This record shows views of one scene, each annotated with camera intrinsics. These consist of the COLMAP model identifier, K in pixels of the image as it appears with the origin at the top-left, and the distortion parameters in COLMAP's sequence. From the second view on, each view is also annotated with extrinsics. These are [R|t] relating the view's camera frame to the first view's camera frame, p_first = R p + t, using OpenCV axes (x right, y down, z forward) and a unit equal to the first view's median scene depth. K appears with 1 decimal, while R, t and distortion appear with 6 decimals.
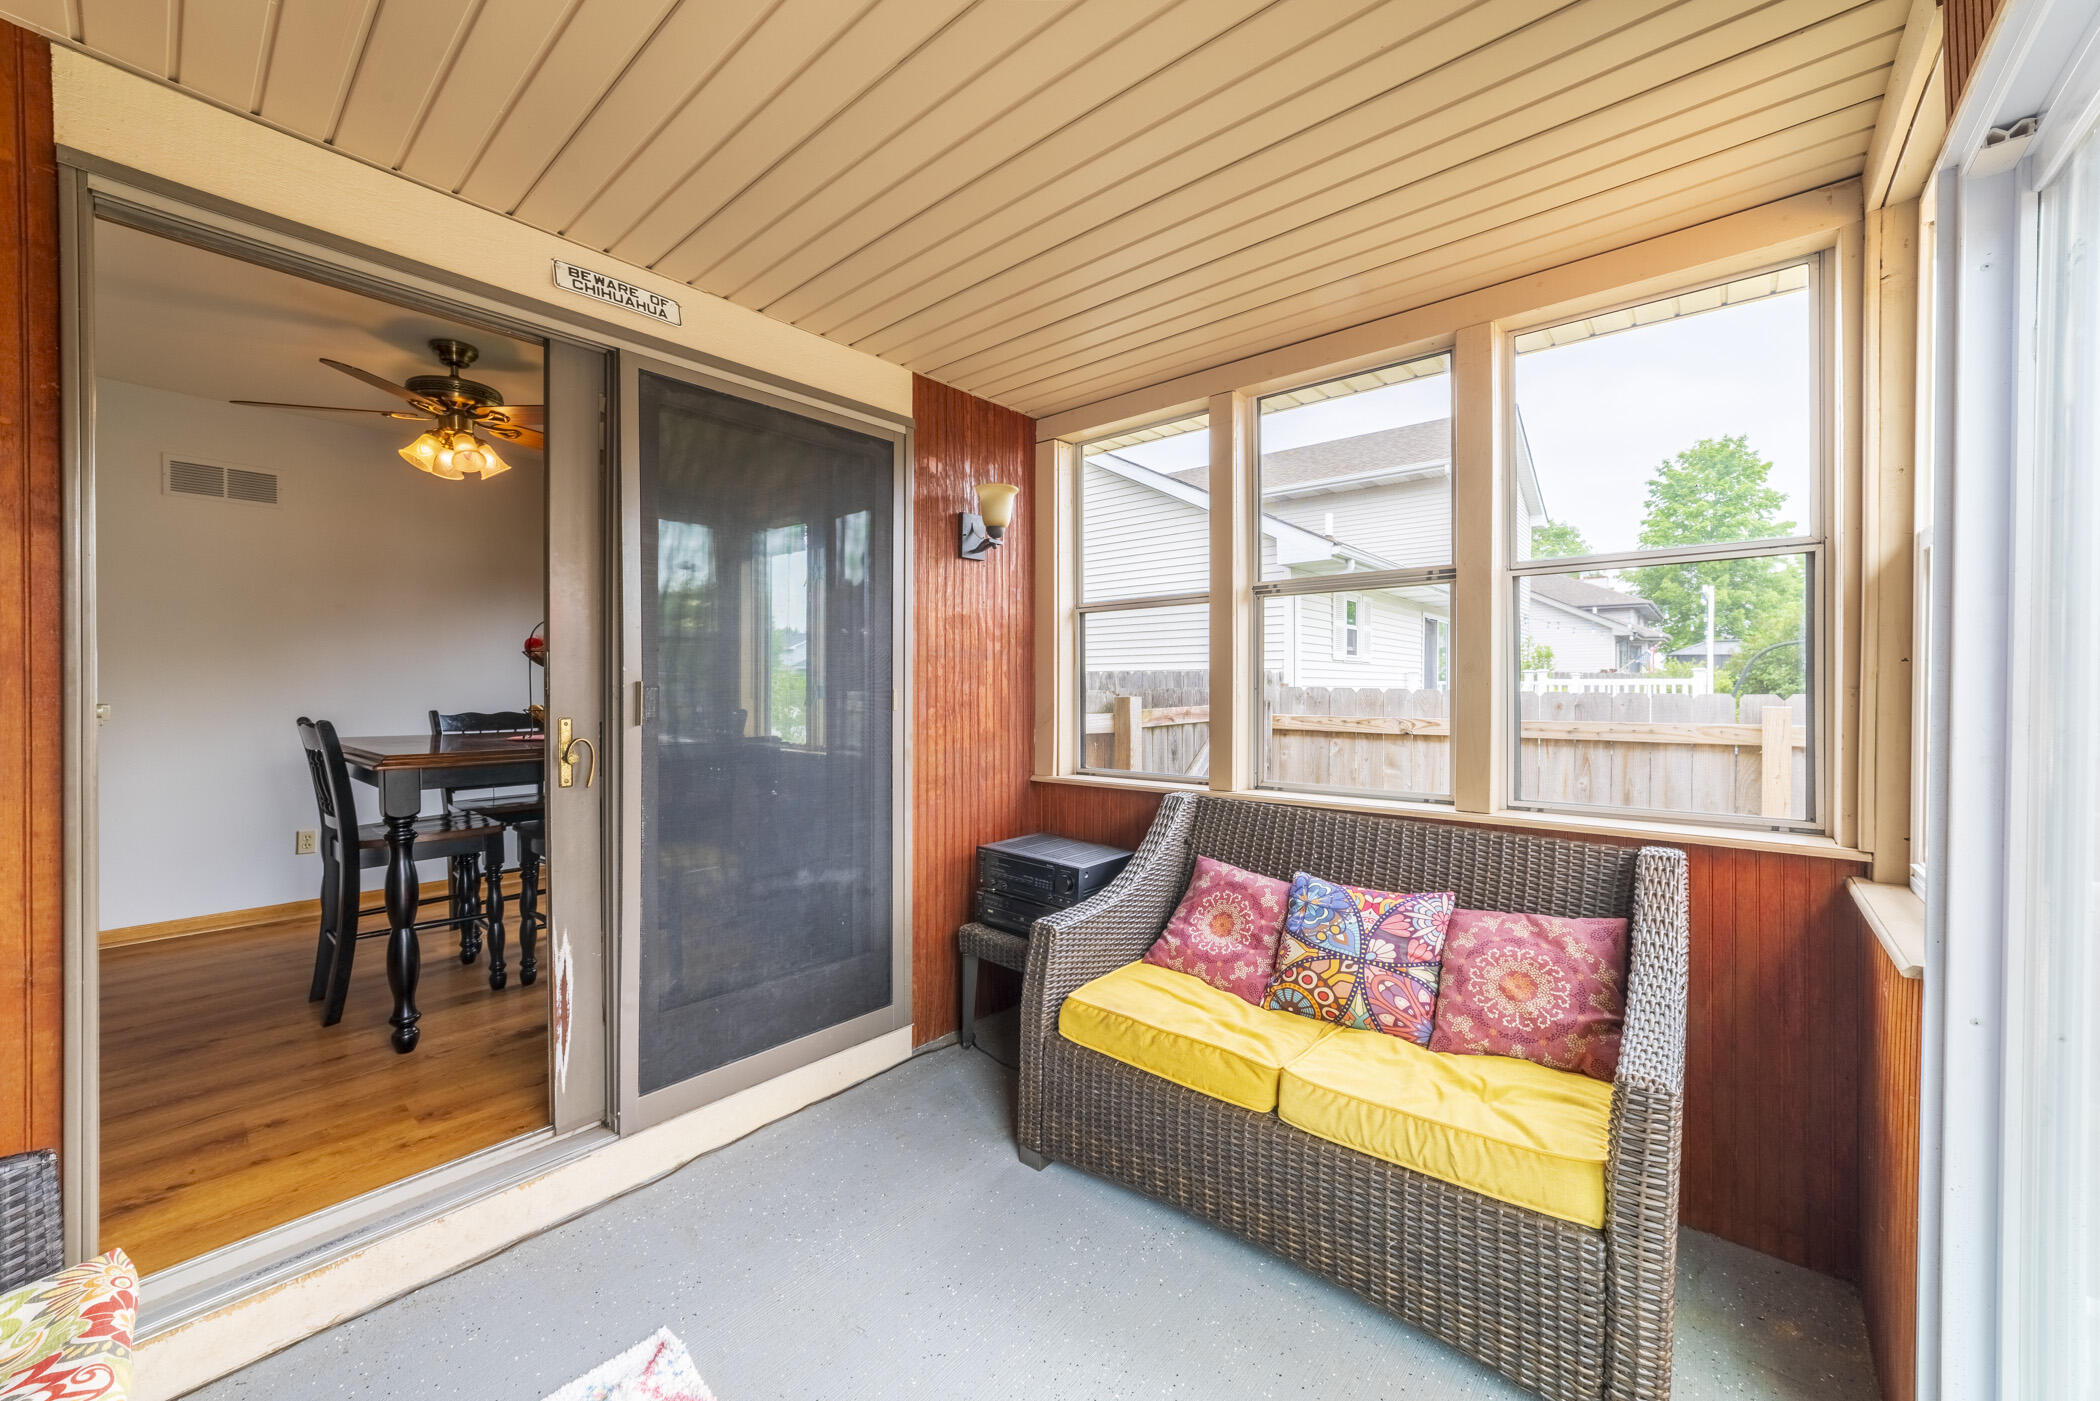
lens RADIAL K [[796.0, 0, 1043.9], [0, 796.0, 695.4], [0, 0, 1]] dist [-0.019096, 0.006535]
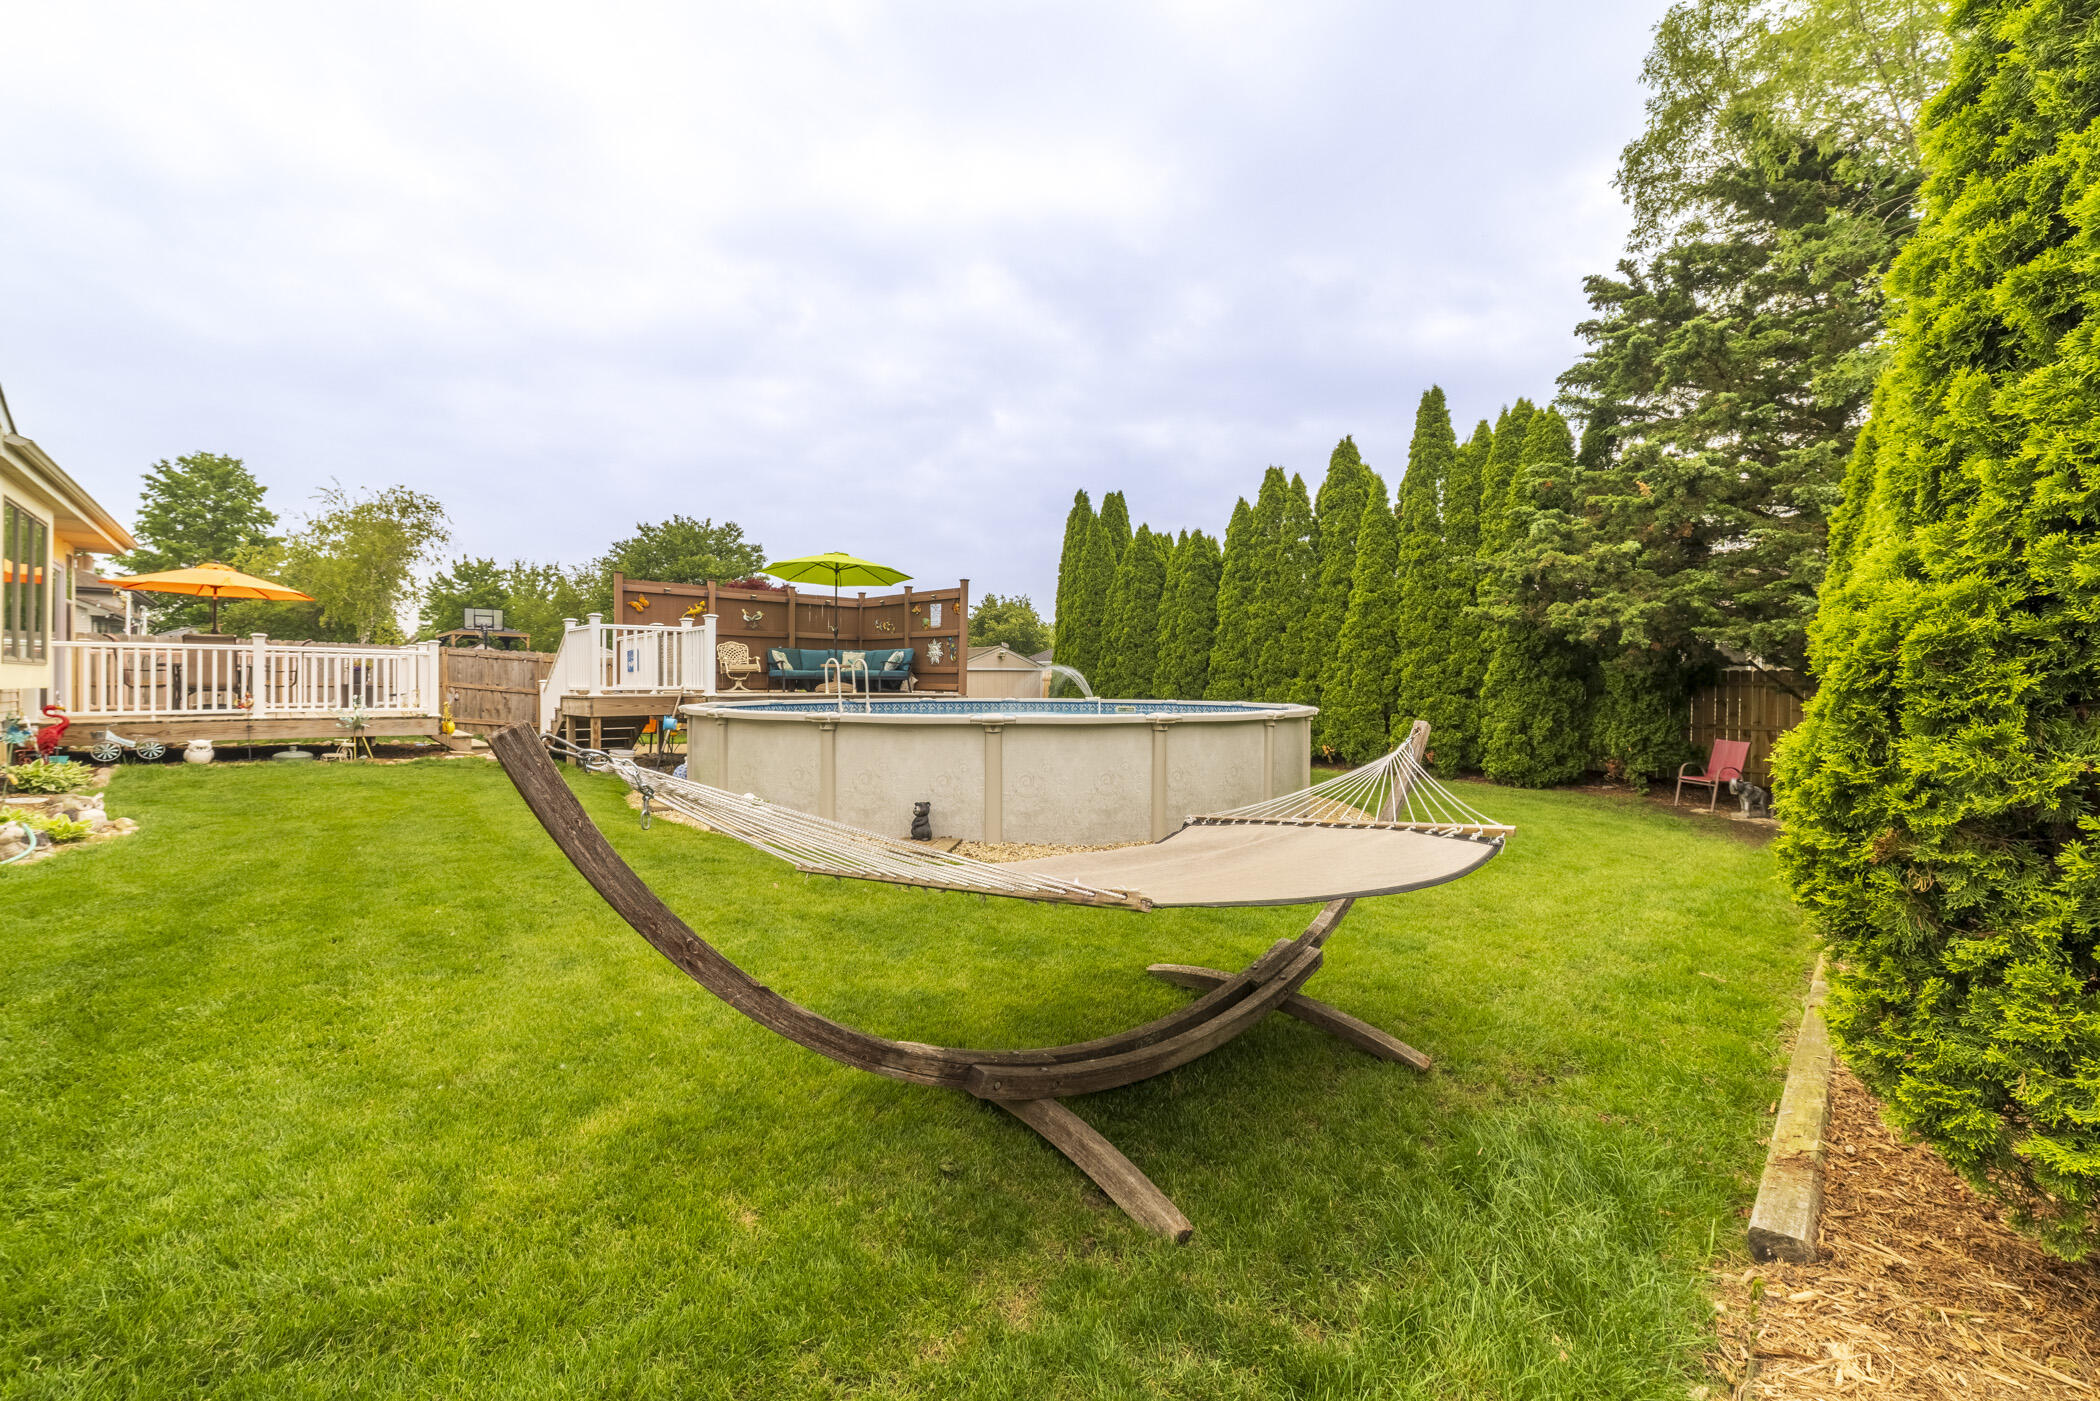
lens RADIAL K [[796.0, 0, 1039.7], [0, 796.0, 690.5], [0, 0, 1]] dist [-0.019096, 0.006535]
pose [[0.089252, -0.006274, 0.995989, -0.202733], [0.005358, 0.999969, 0.005819, 0.023832], [-0.995995, 0.004817, 0.089283, -0.325942]]
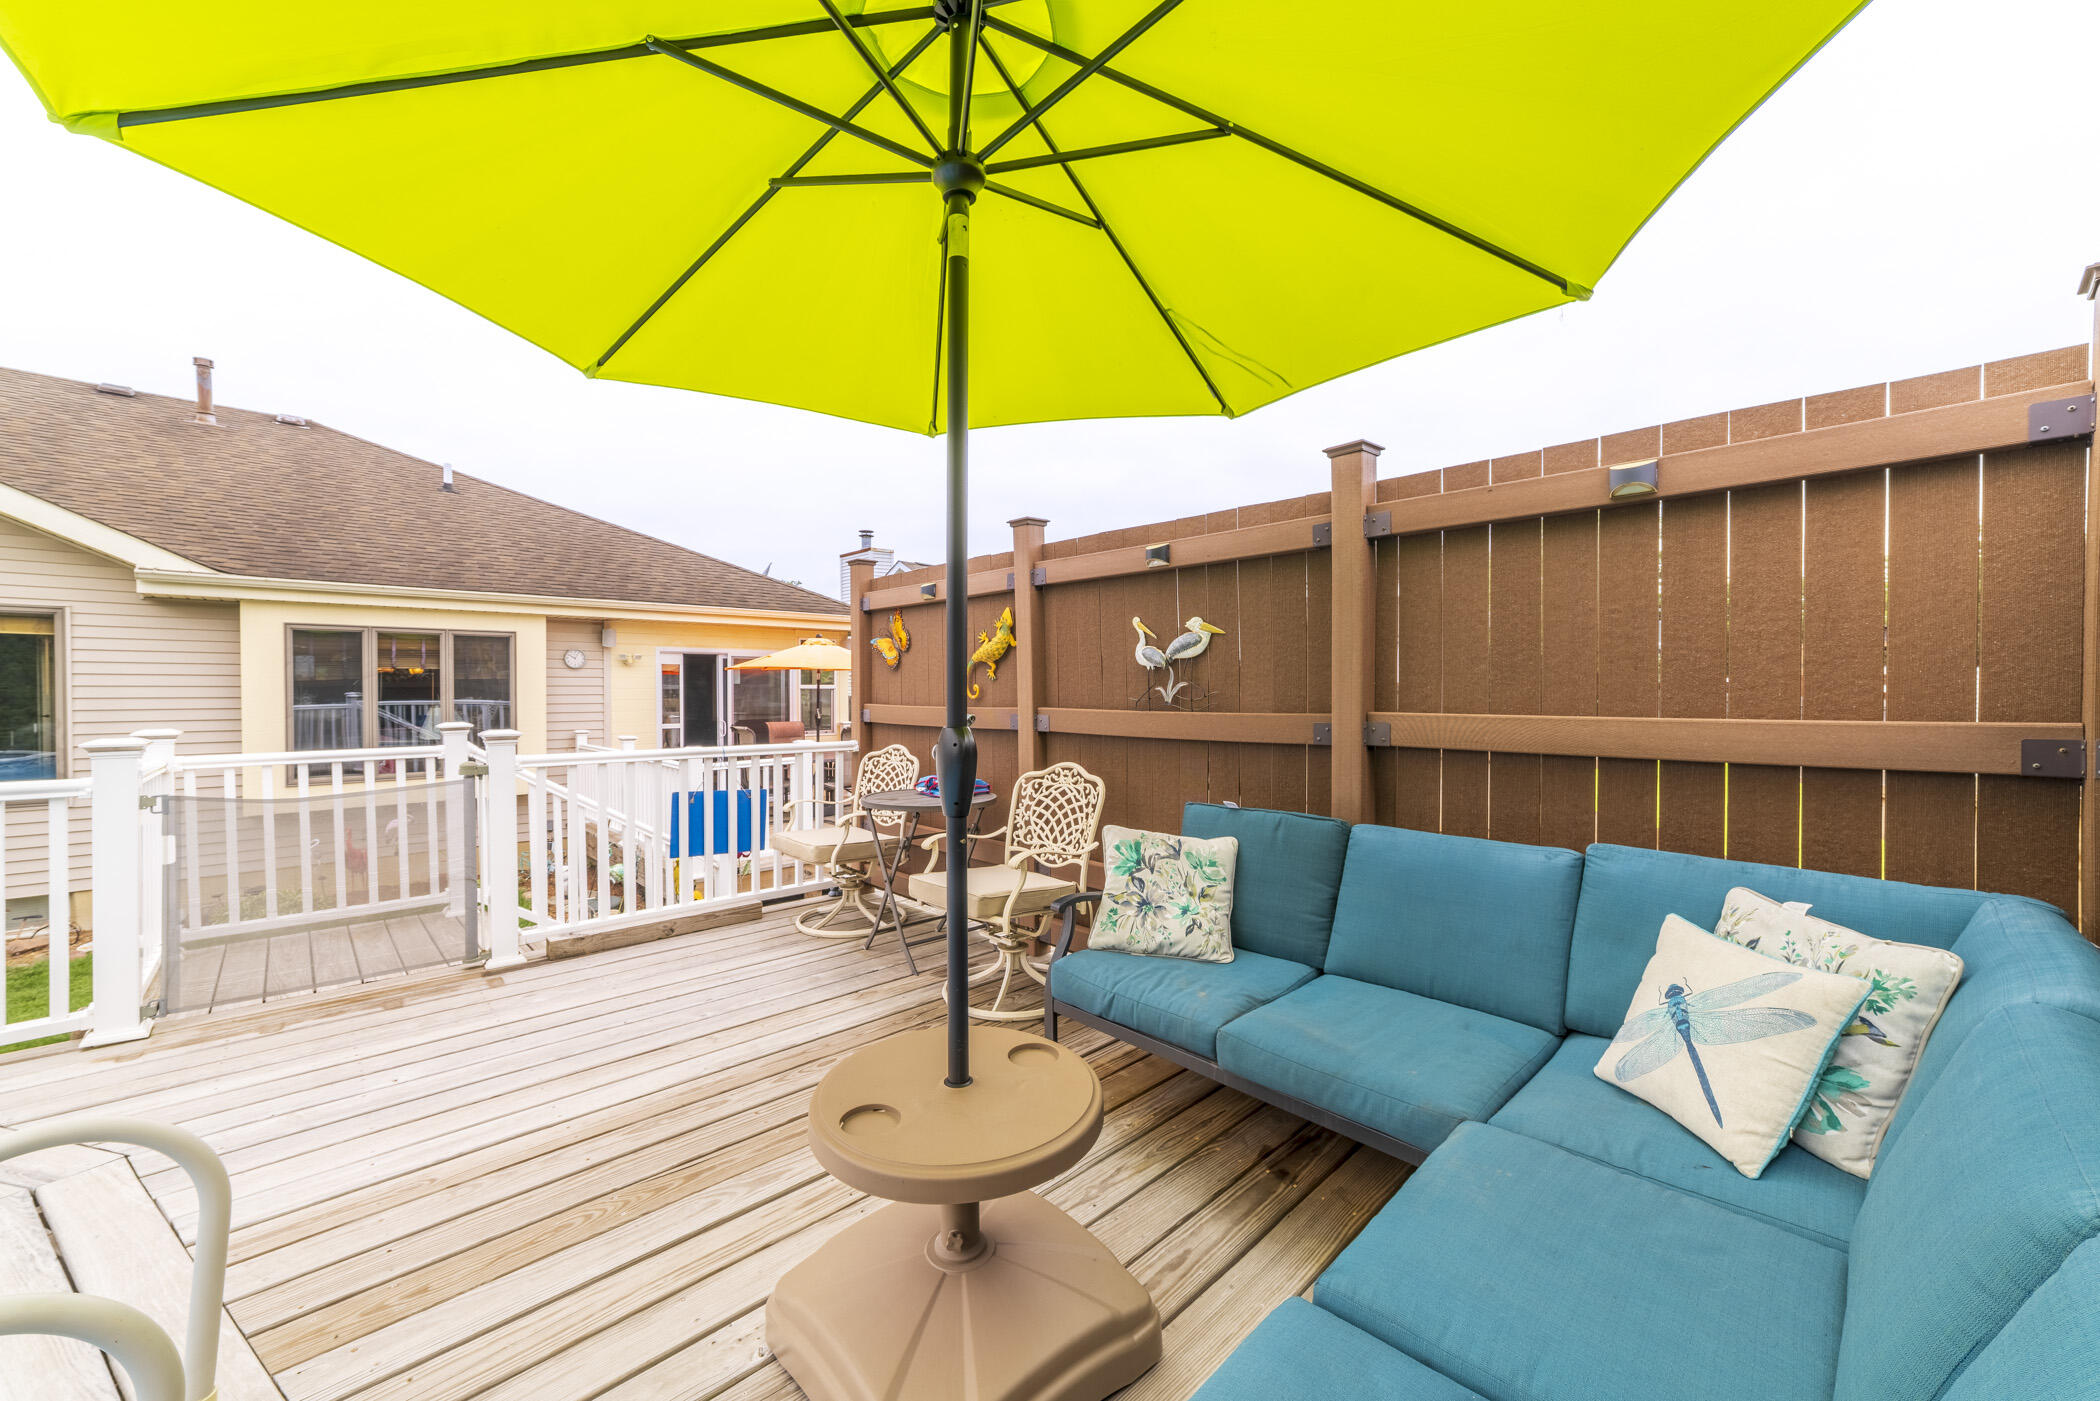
lens RADIAL K [[796.0, 0, 1016.0], [0, 796.0, 689.7], [0, 0, 1]] dist [-0.019096, 0.006535]
pose [[0.994117, -0.005282, -0.108185, 0.147494], [0.005278, 0.999986, -0.000330, -0.004844], [0.108185, -0.000243, 0.994131, -0.240875]]
